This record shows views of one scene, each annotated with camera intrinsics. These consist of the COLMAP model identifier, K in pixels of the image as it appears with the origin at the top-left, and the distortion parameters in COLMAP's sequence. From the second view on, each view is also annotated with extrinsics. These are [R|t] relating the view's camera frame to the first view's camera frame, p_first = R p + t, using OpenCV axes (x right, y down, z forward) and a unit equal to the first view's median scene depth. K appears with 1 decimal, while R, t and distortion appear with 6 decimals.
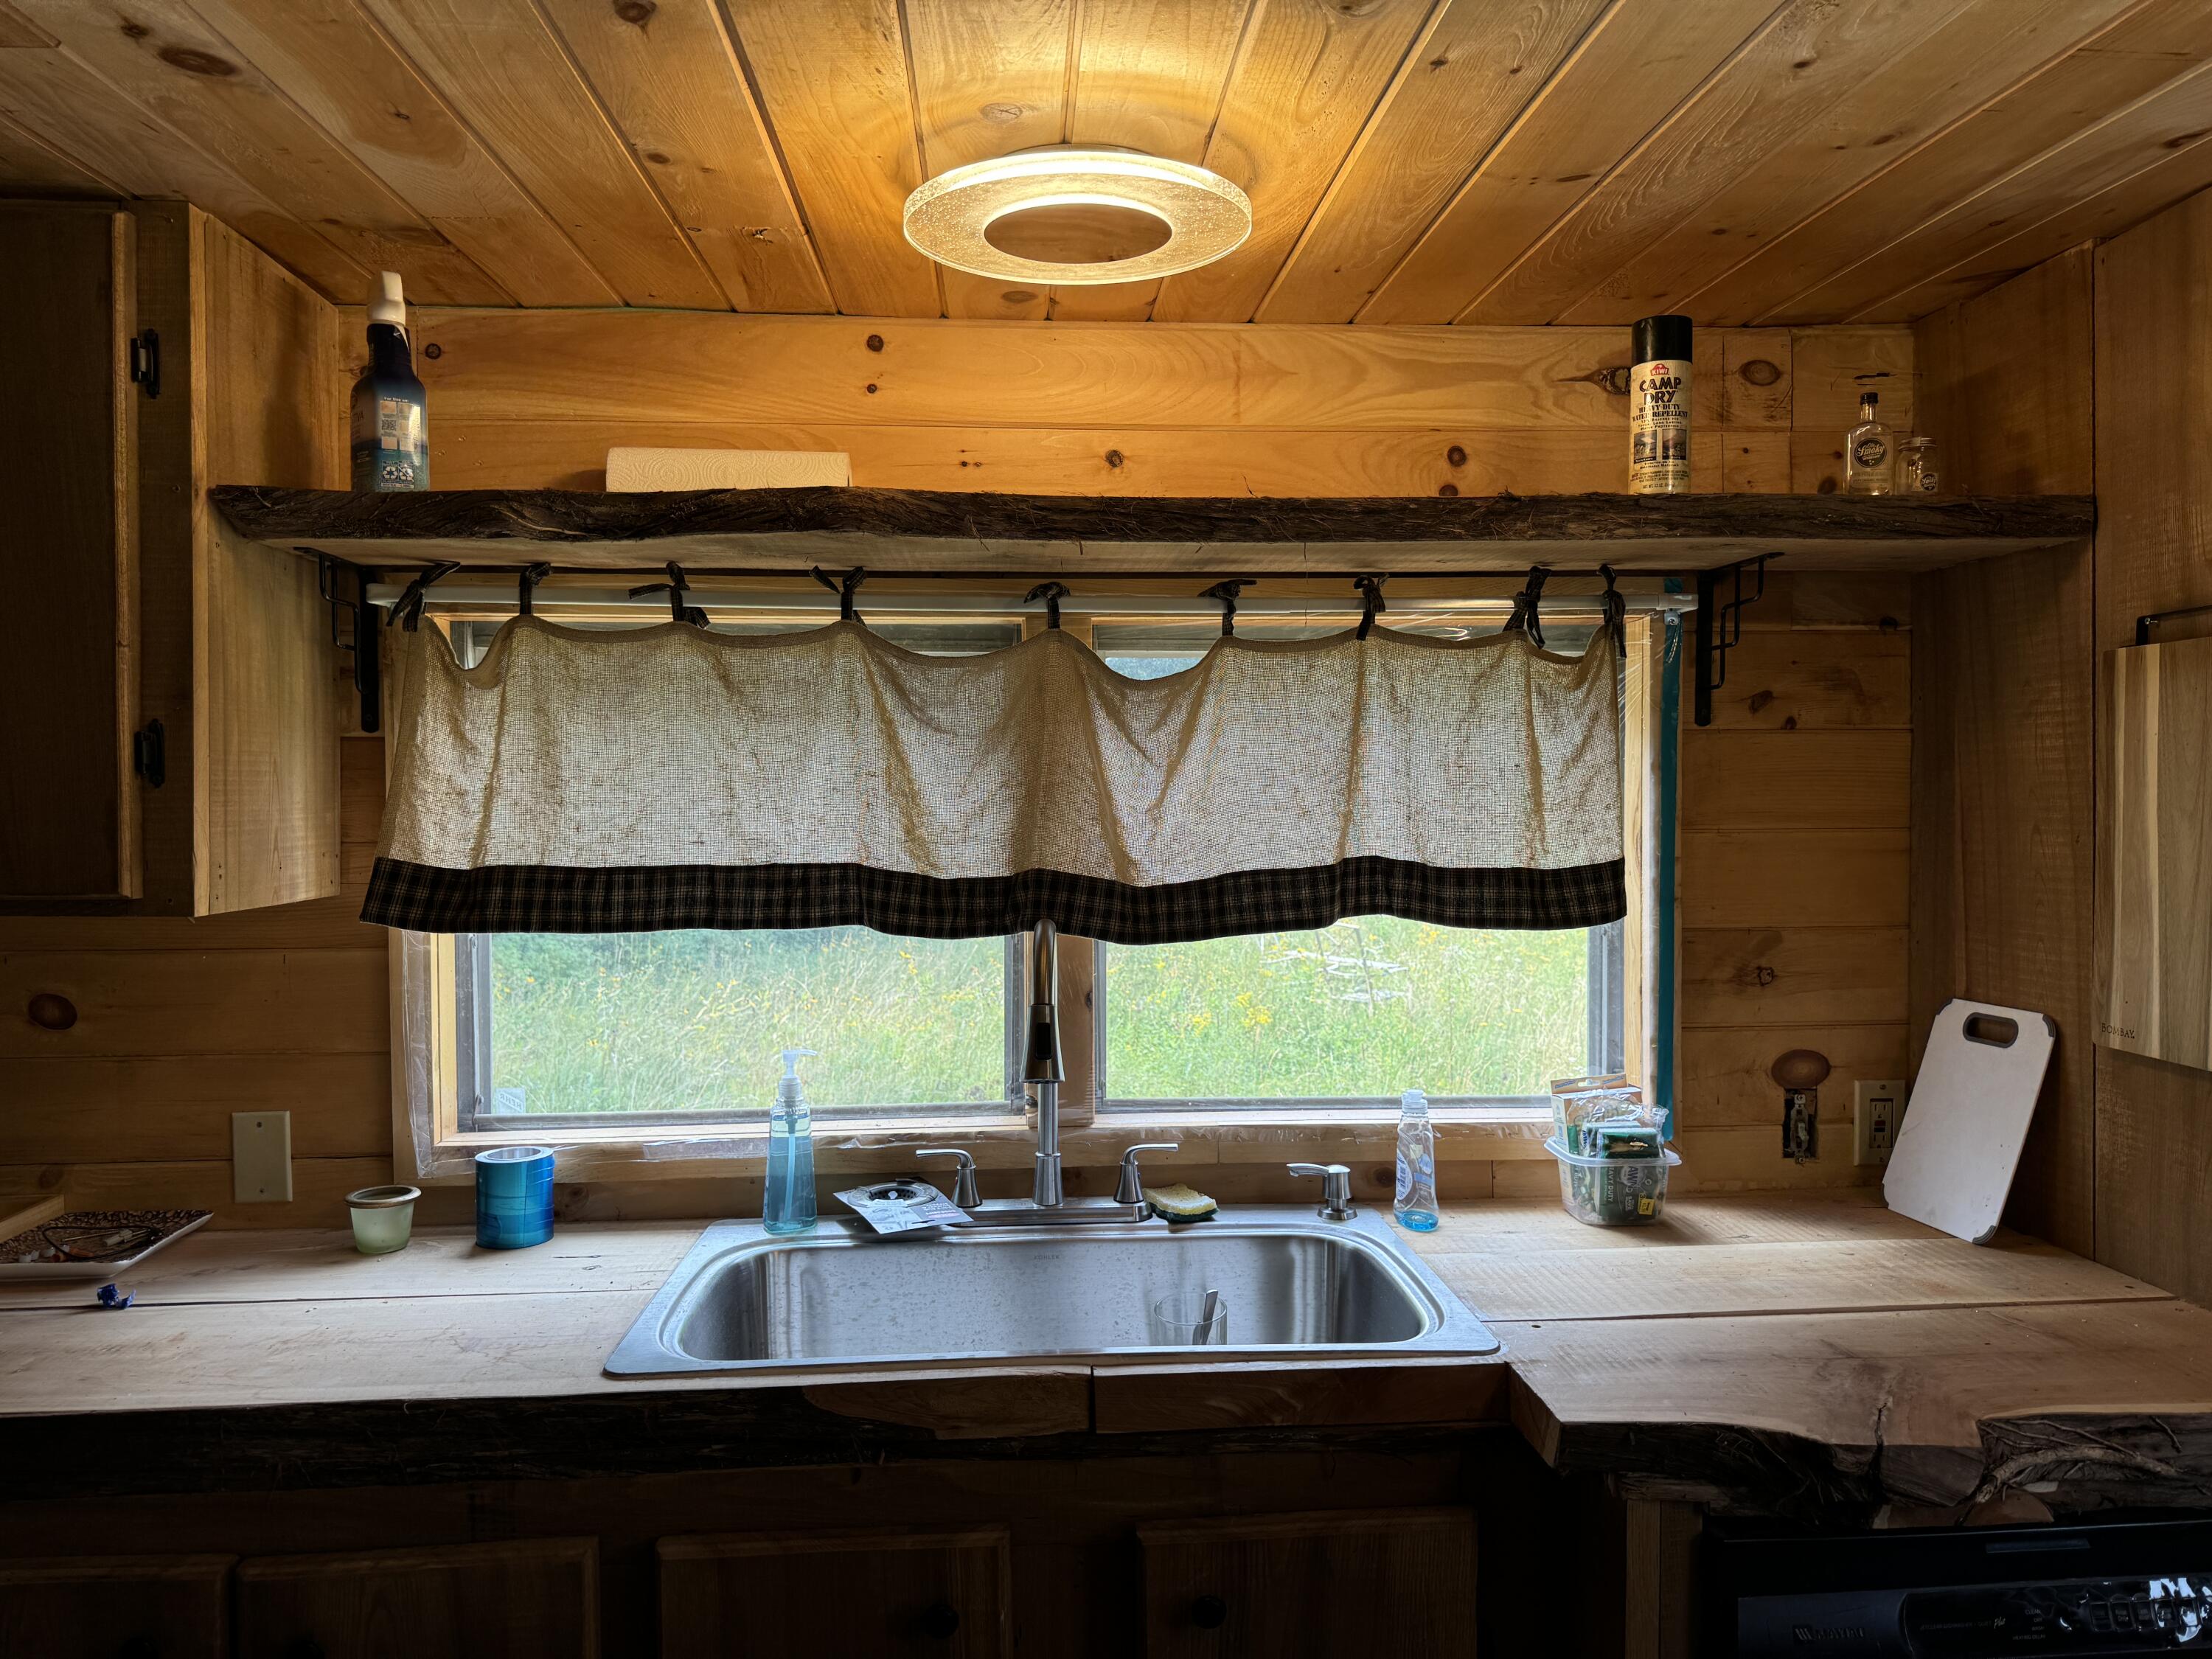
lens RADIAL K [[1559.5, 0, 1107.1], [0, 1559.5, 822.1], [0, 0, 1]] dist [0.057625, -0.076528]
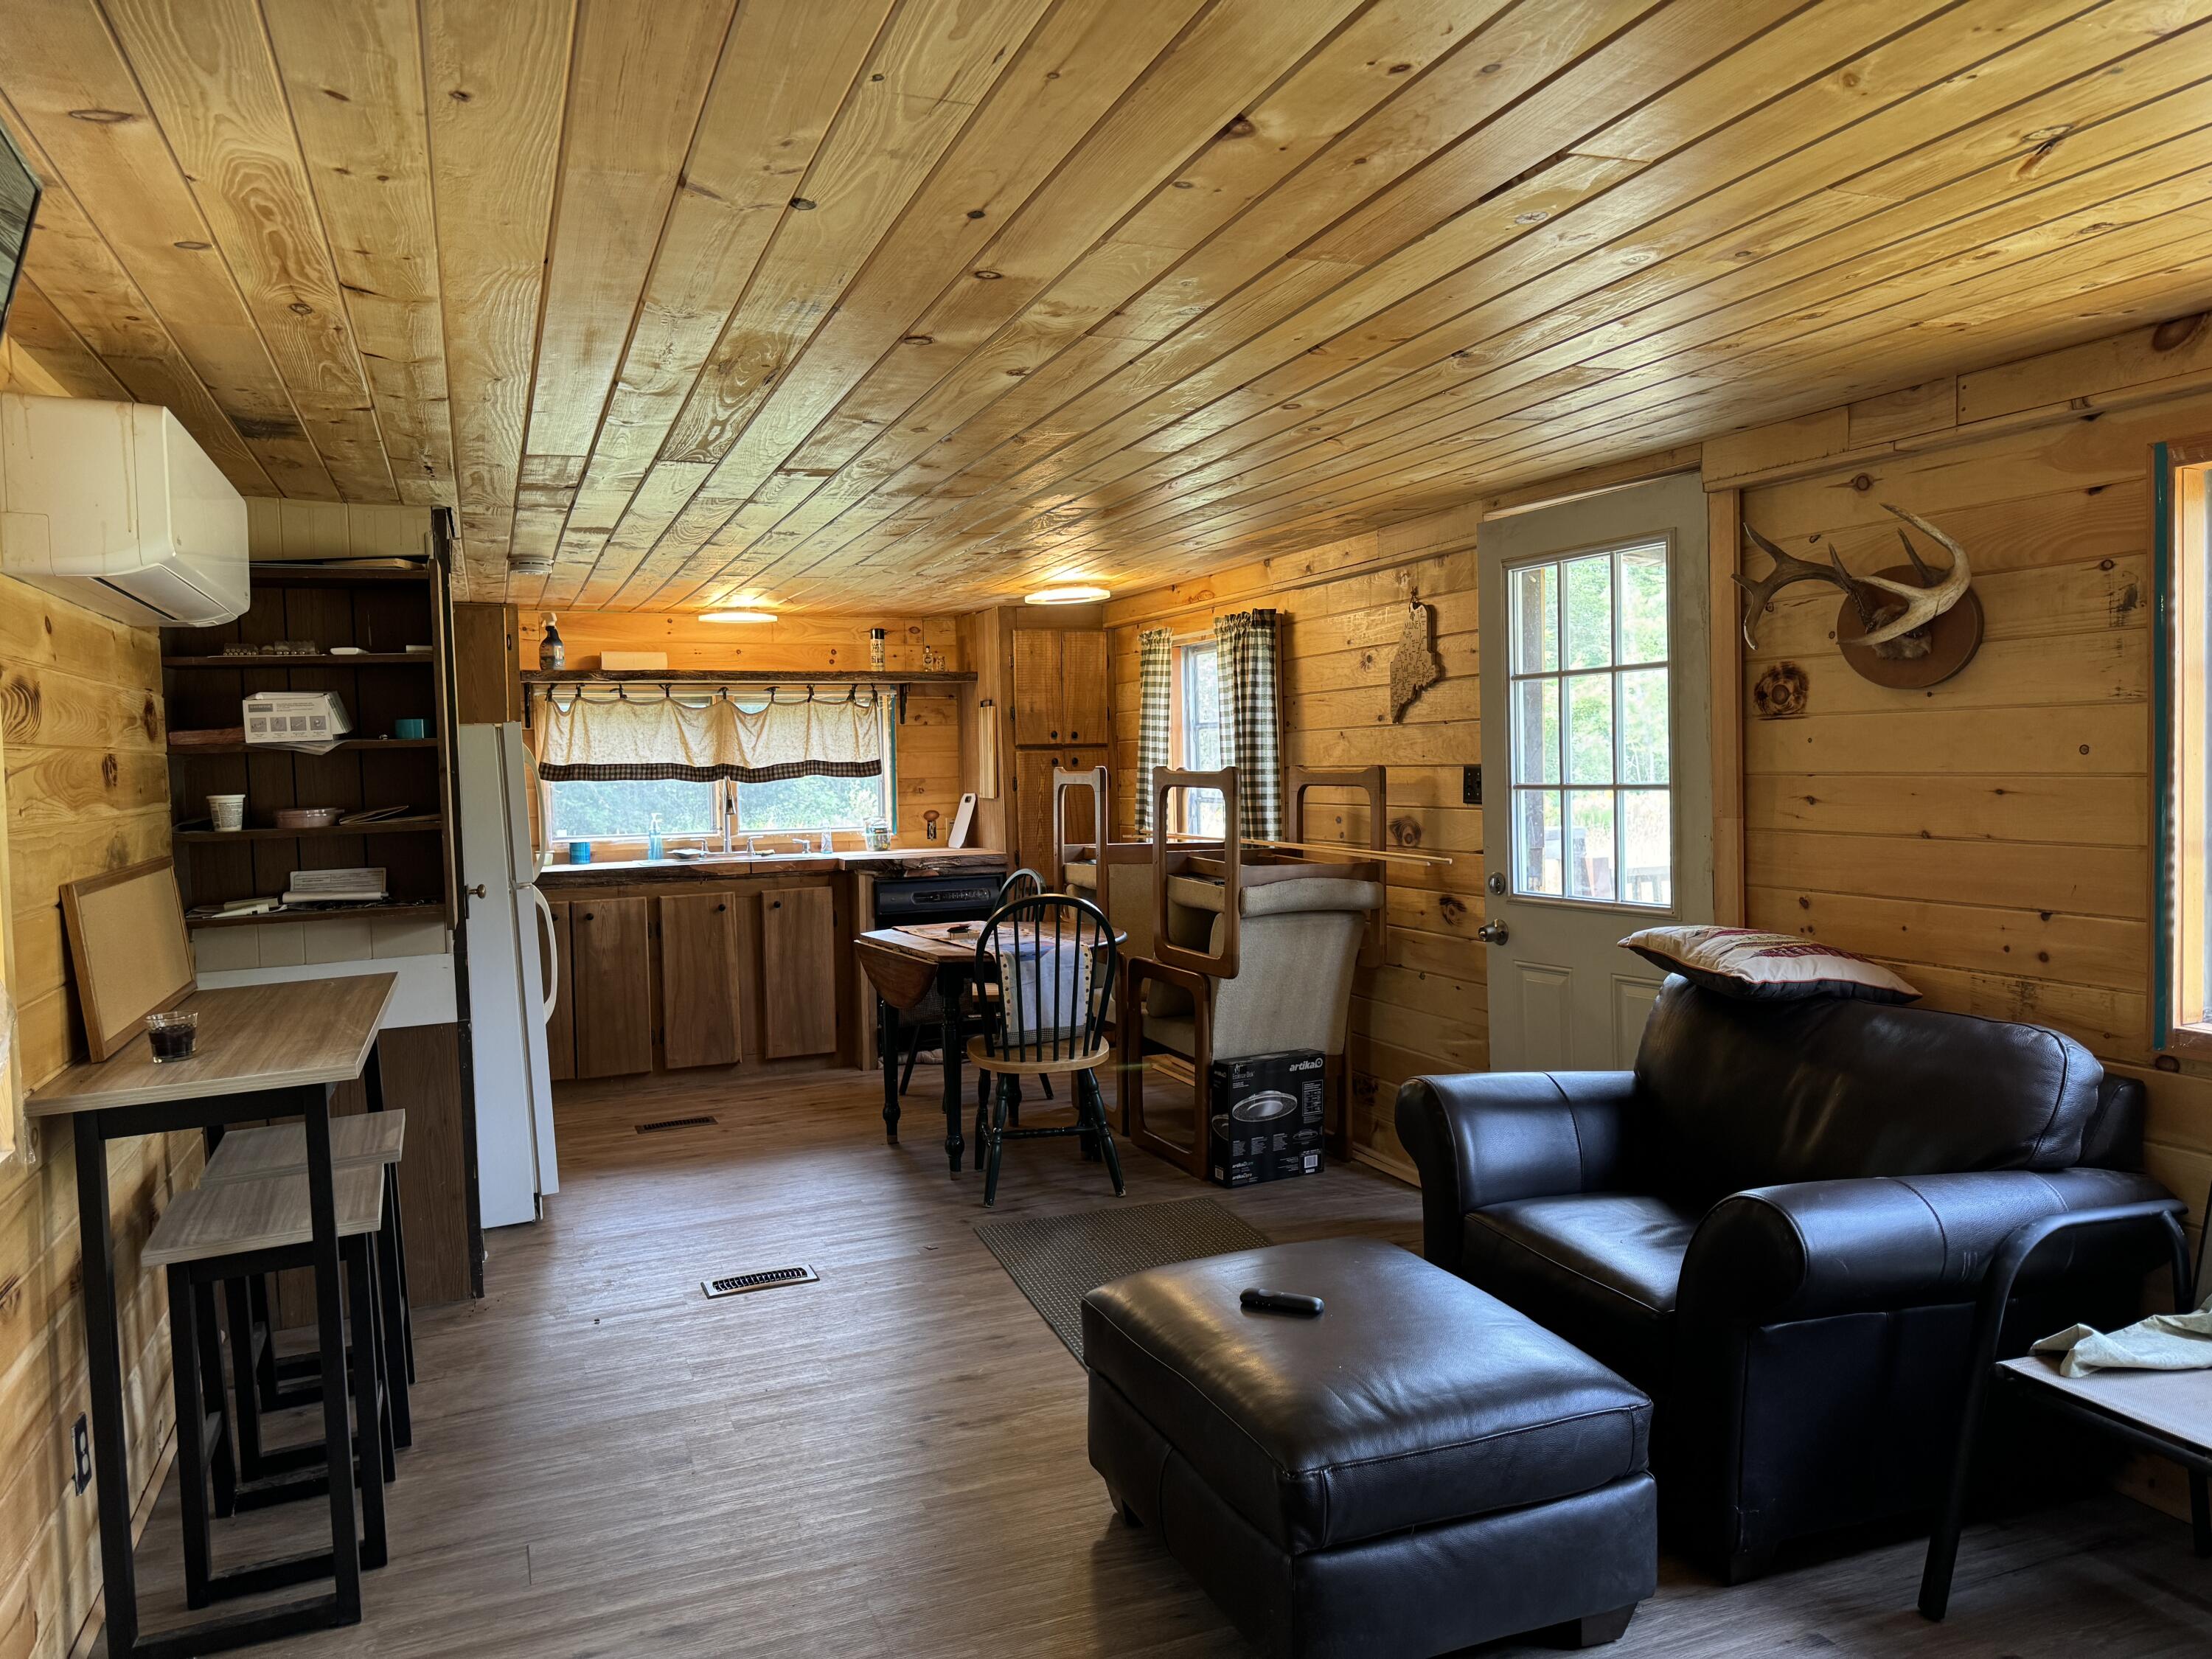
lens RADIAL K [[1559.5, 0, 1138.7], [0, 1559.5, 835.1], [0, 0, 1]] dist [0.057625, -0.076528]
pose [[0.947883, -0.030901, 0.317117, -0.300833], [0.023282, 0.999343, 0.027786, 0.122436], [-0.317767, -0.018955, 0.947979, -2.947957]]
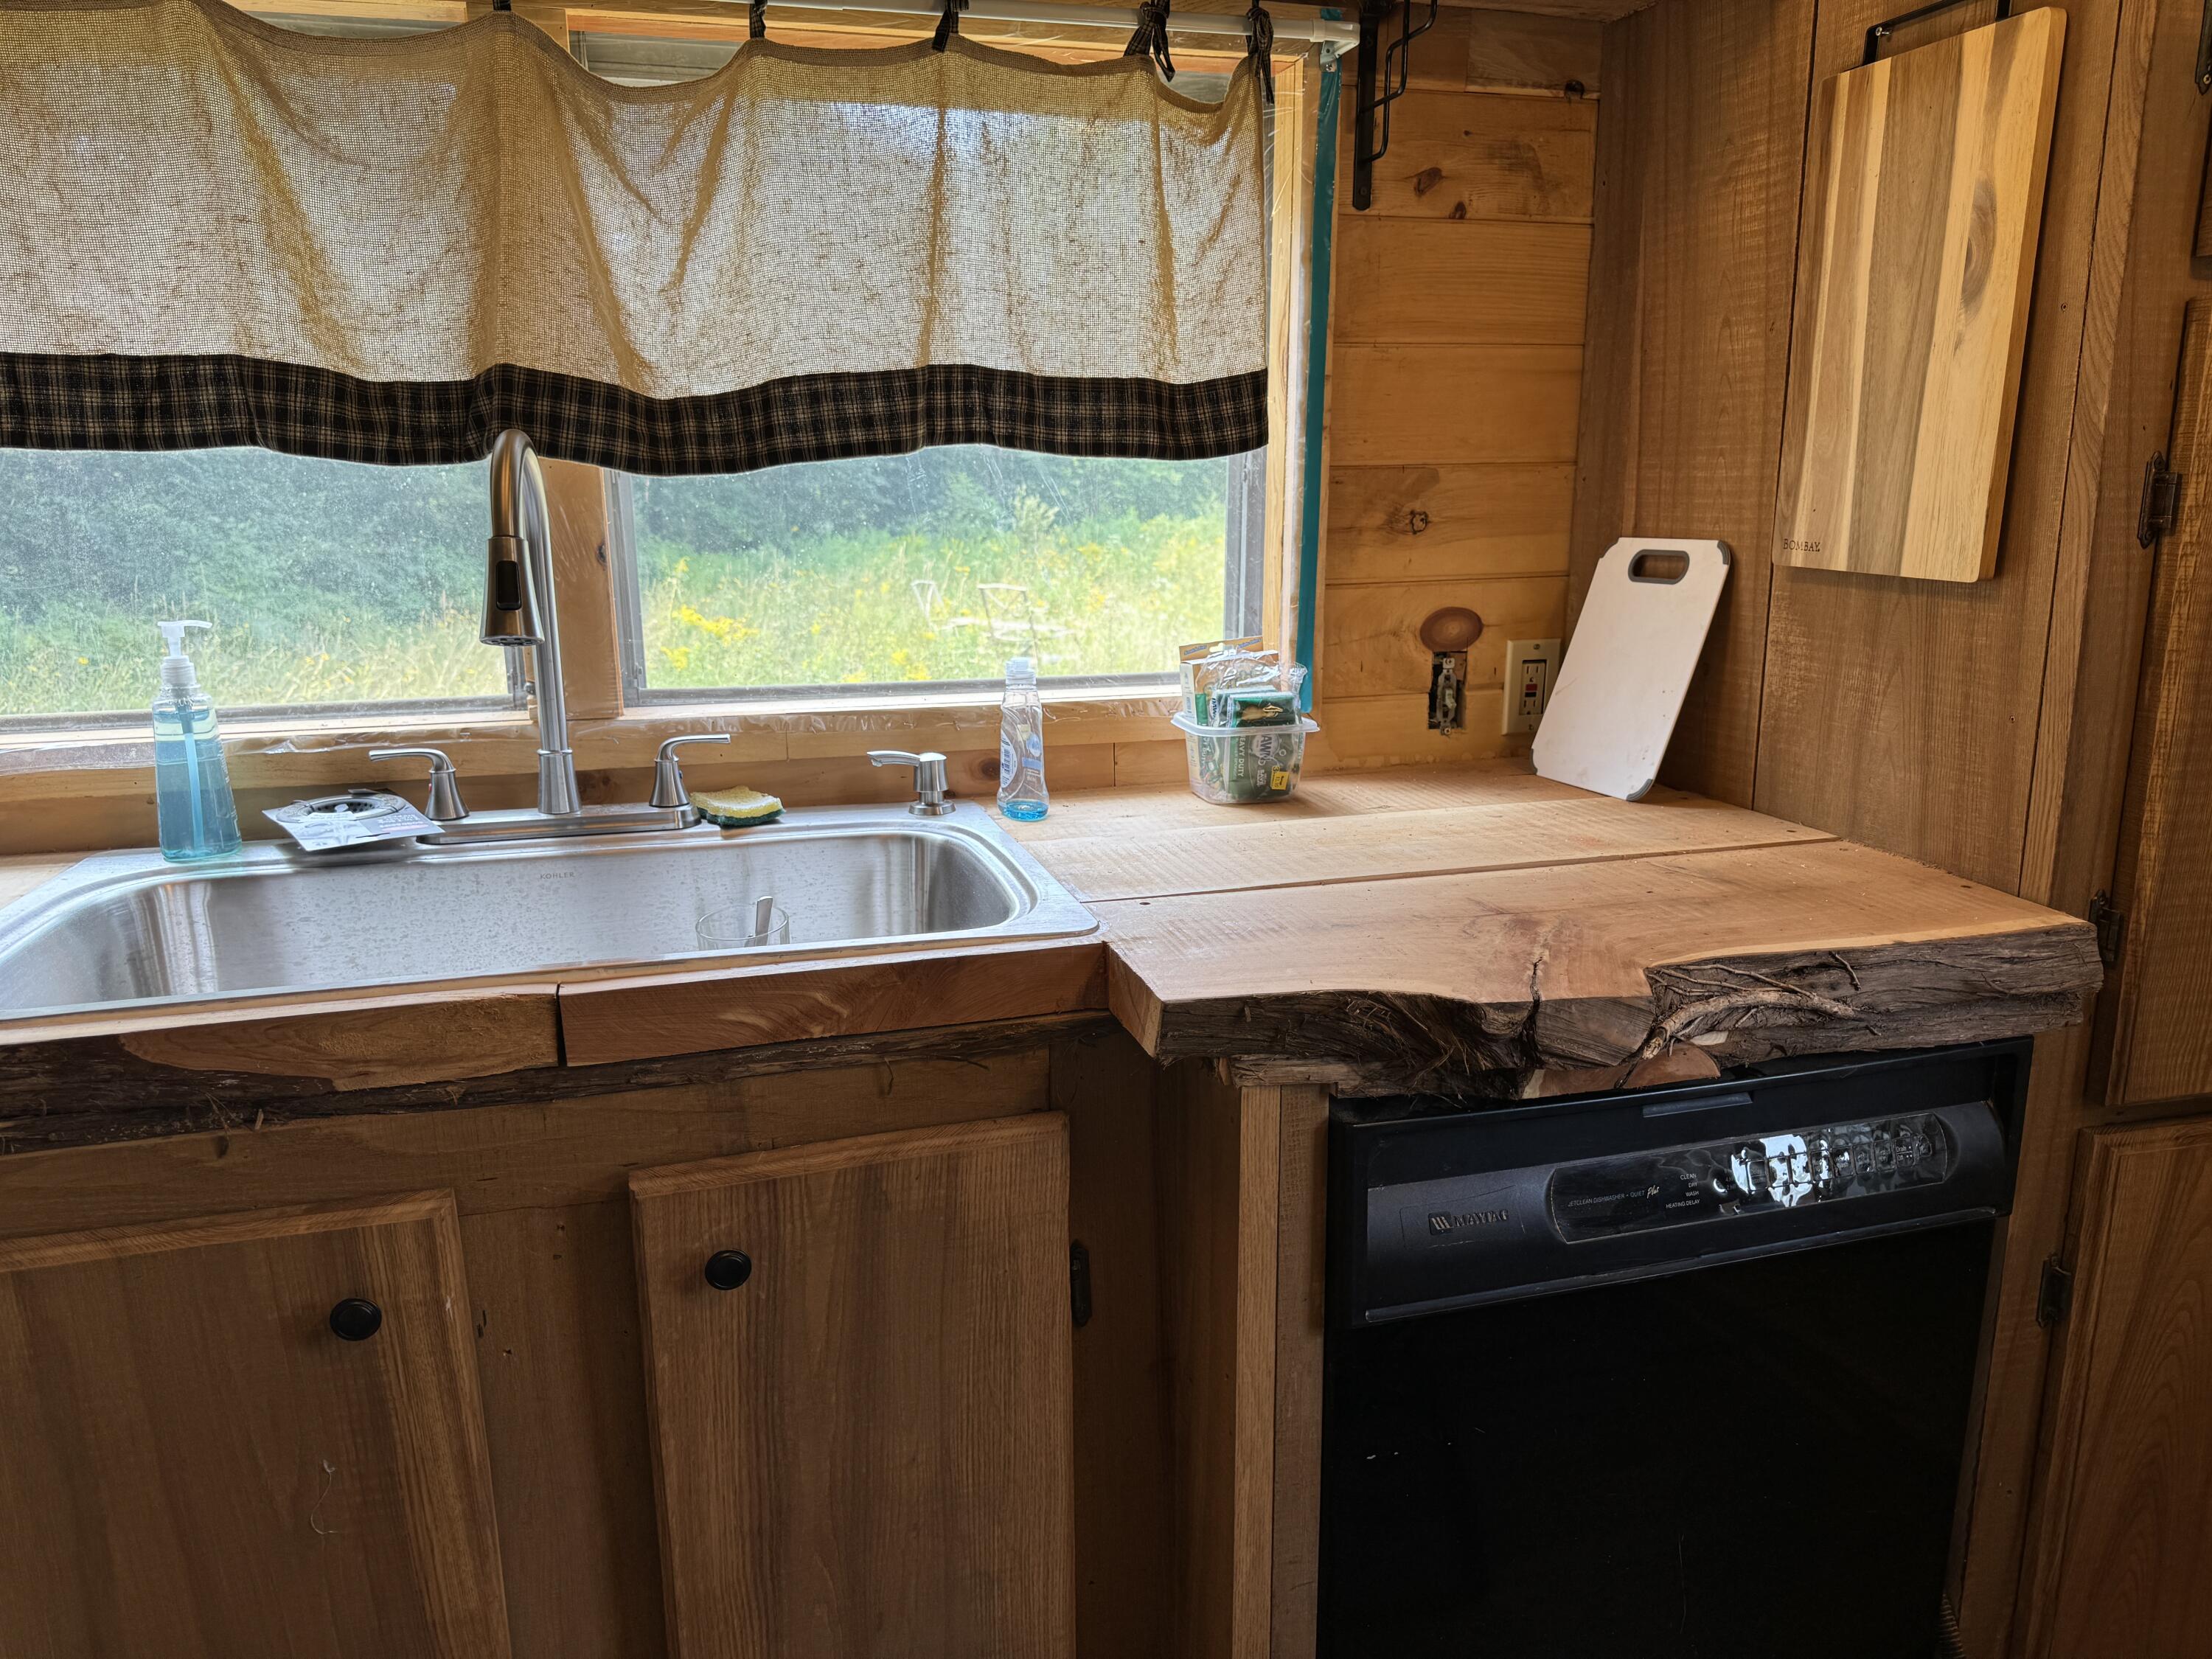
lens RADIAL K [[1559.5, 0, 1103.8], [0, 1559.5, 834.2], [0, 0, 1]] dist [0.057625, -0.076528]
pose [[0.978841, -0.046627, 0.199241, 0.073681], [0.004159, 0.978024, 0.208449, 0.093016], [-0.204582, -0.203210, 0.957524, 0.187838]]
